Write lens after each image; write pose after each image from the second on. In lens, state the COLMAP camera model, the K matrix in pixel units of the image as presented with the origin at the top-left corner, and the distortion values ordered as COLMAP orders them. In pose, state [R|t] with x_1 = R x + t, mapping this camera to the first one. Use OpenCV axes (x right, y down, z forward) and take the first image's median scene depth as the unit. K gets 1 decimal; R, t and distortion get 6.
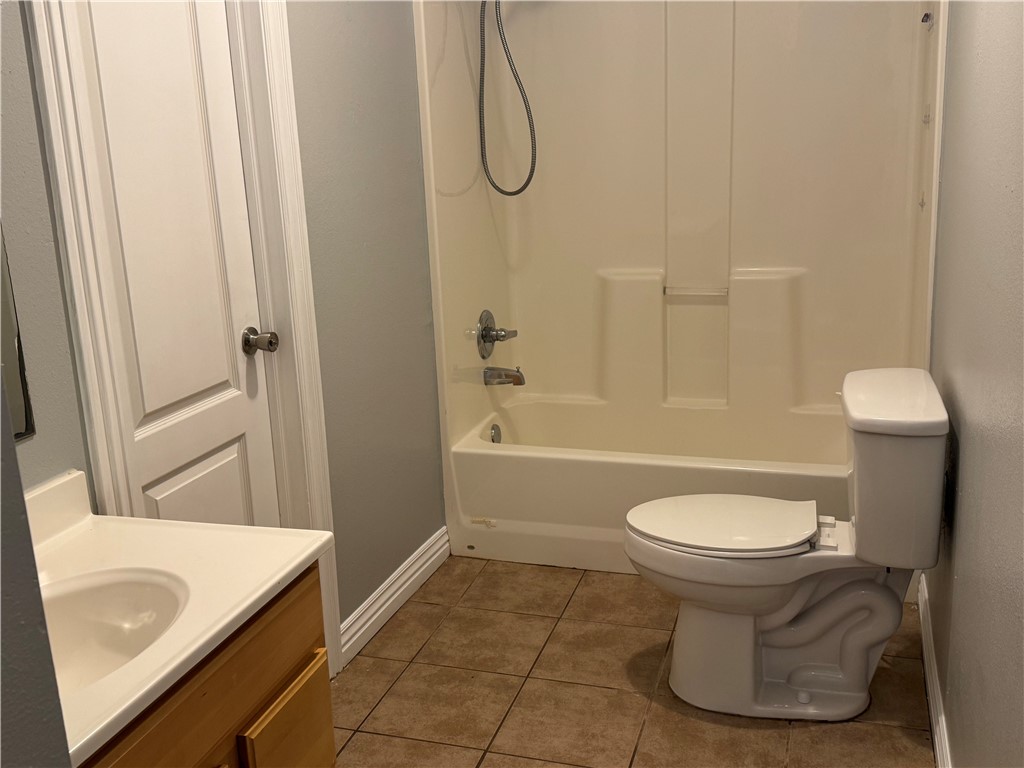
lens RADIAL K [[1038.3, 0, 512.0], [0, 1038.3, 384.0], [0, 0, 1]] dist [0.212608, -0.397074]
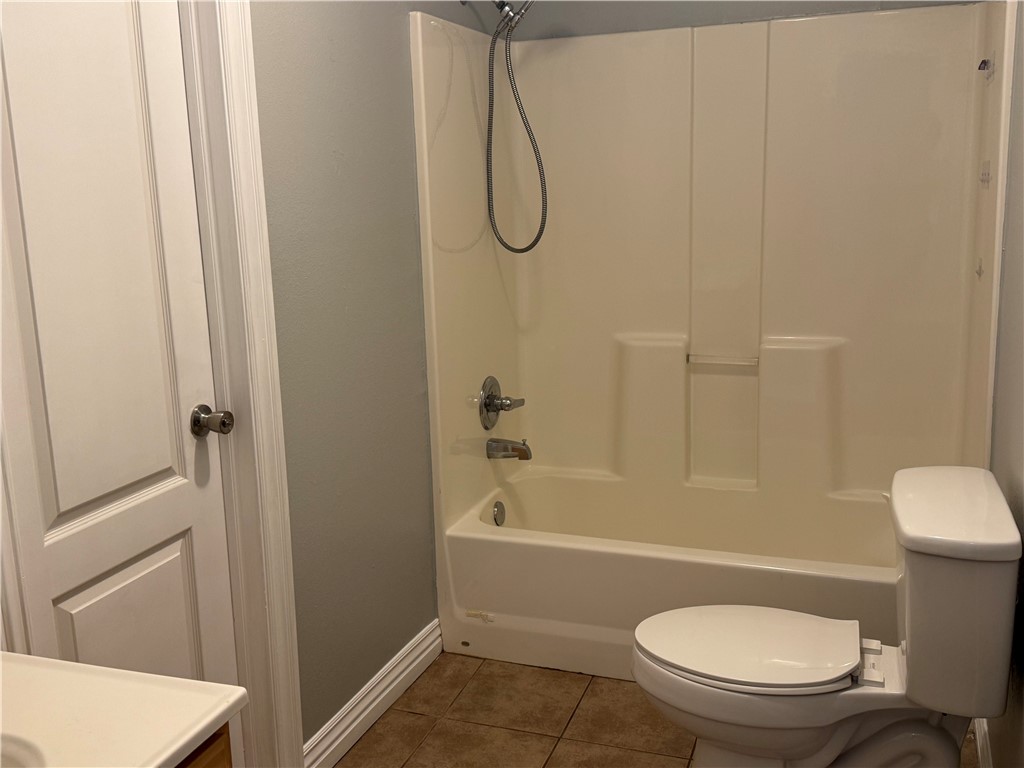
lens RADIAL K [[1038.3, 0, 512.0], [0, 1038.3, 384.0], [0, 0, 1]] dist [0.212608, -0.397074]
pose [[0.999282, 0.019594, -0.032431, 0.027297], [-0.020898, 0.998966, -0.040367, -0.032281], [0.031607, 0.041016, 0.998658, 0.106269]]
